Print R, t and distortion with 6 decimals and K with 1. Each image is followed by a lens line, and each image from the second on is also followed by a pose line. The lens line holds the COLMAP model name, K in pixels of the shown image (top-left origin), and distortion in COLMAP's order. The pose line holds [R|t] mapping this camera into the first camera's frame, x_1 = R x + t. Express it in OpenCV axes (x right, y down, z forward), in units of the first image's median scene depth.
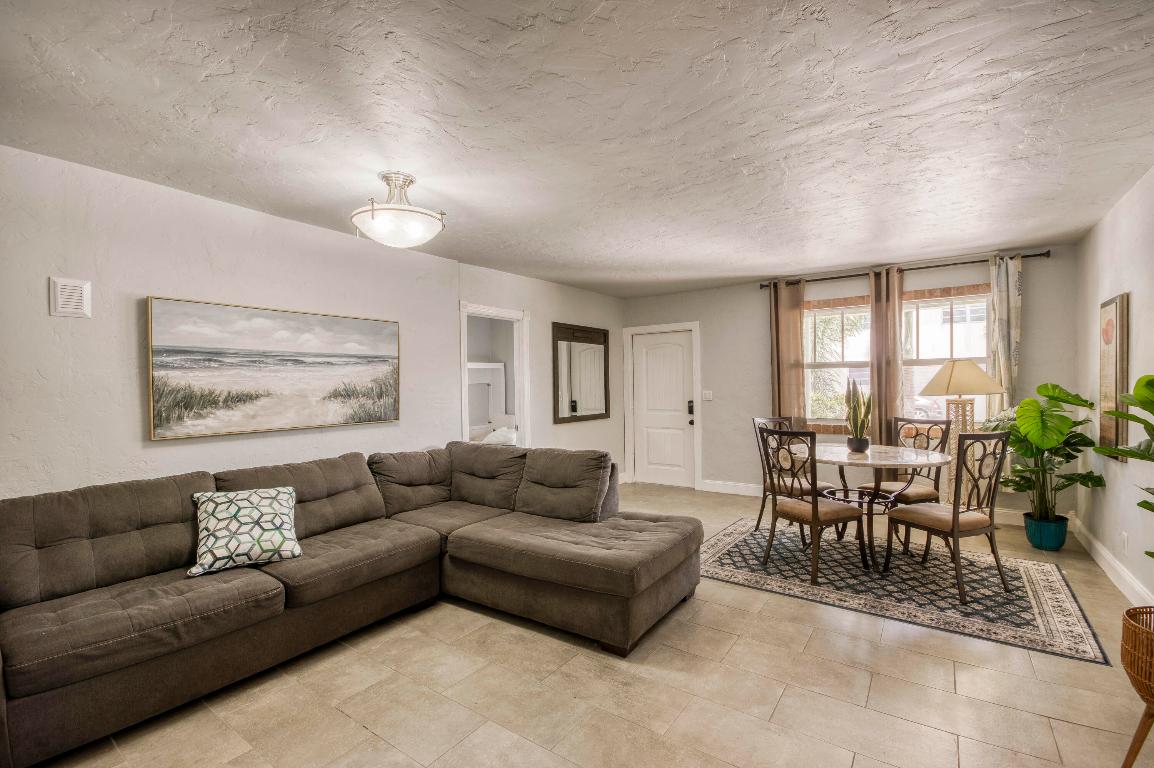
lens RADIAL K [[504.3, 0, 580.2], [0, 504.3, 389.9], [0, 0, 1]] dist [-0.004163, -0.006062]
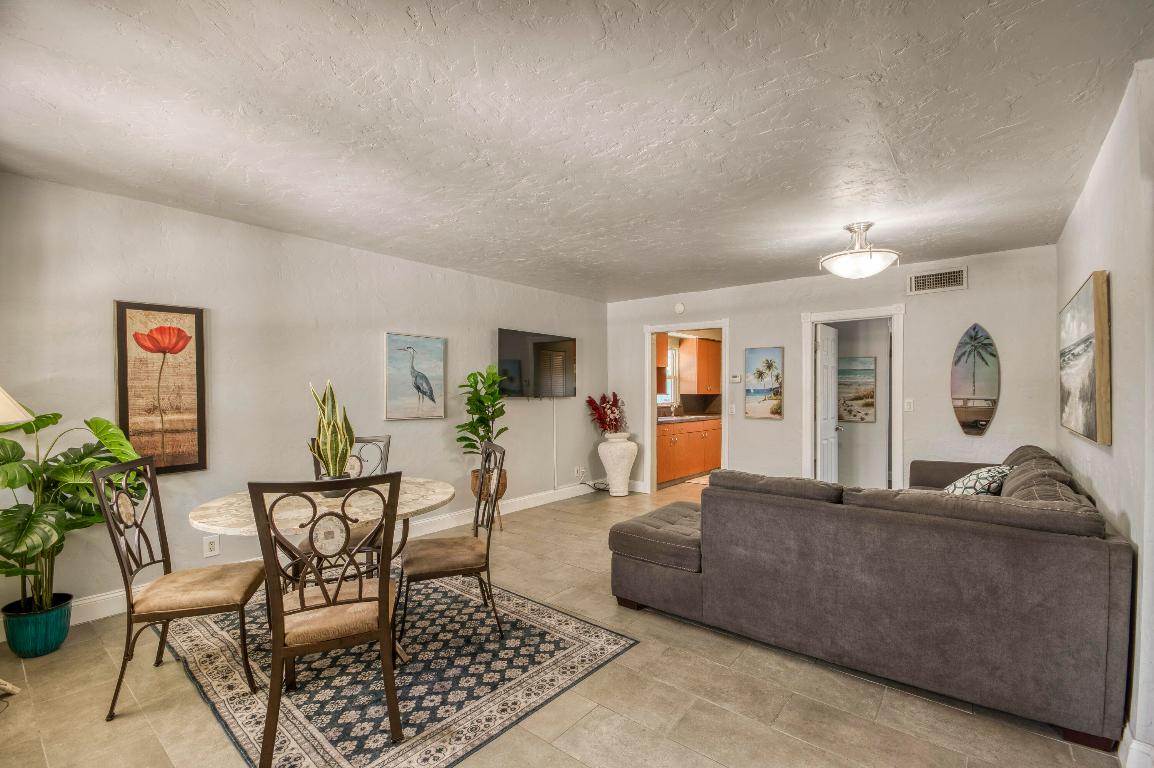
lens RADIAL K [[504.3, 0, 581.8], [0, 504.3, 388.7], [0, 0, 1]] dist [-0.004163, -0.006062]
pose [[-0.997951, 0.015868, 0.061979, 0.214696], [0.016289, 0.999847, 0.006297, -0.017301], [-0.061870, 0.007294, -0.998058, 1.837596]]
